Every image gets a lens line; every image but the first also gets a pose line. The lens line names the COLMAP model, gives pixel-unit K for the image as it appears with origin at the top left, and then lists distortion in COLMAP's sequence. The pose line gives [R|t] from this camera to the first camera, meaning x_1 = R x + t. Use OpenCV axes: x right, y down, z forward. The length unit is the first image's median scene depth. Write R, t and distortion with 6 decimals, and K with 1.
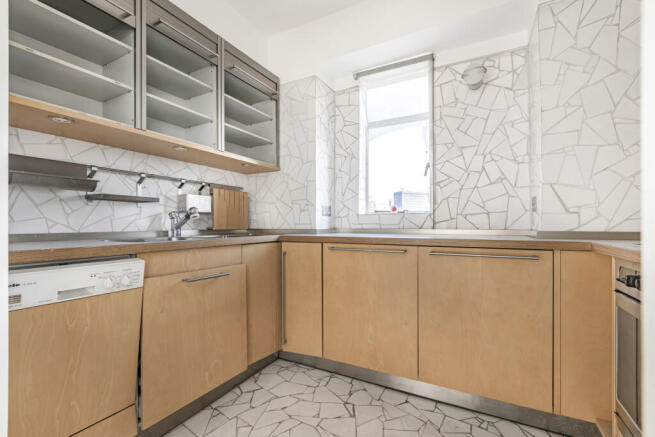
lens RADIAL K [[301.6, 0, 331.2], [0, 301.6, 222.0], [0, 0, 1]] dist [0.002382, -0.001833]
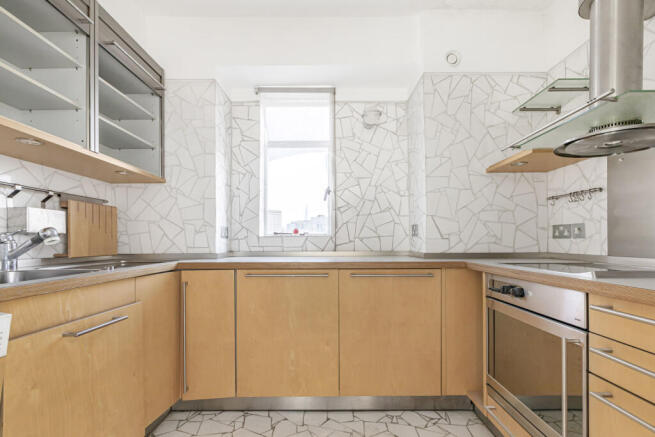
lens RADIAL K [[301.6, 0, 346.5], [0, 301.6, 239.3], [0, 0, 1]] dist [0.002382, -0.001833]
pose [[0.874870, 0.003359, 0.484346, -0.170338], [-0.002123, 0.999993, -0.003100, -0.018079], [-0.484353, 0.001684, 0.874871, 0.048522]]
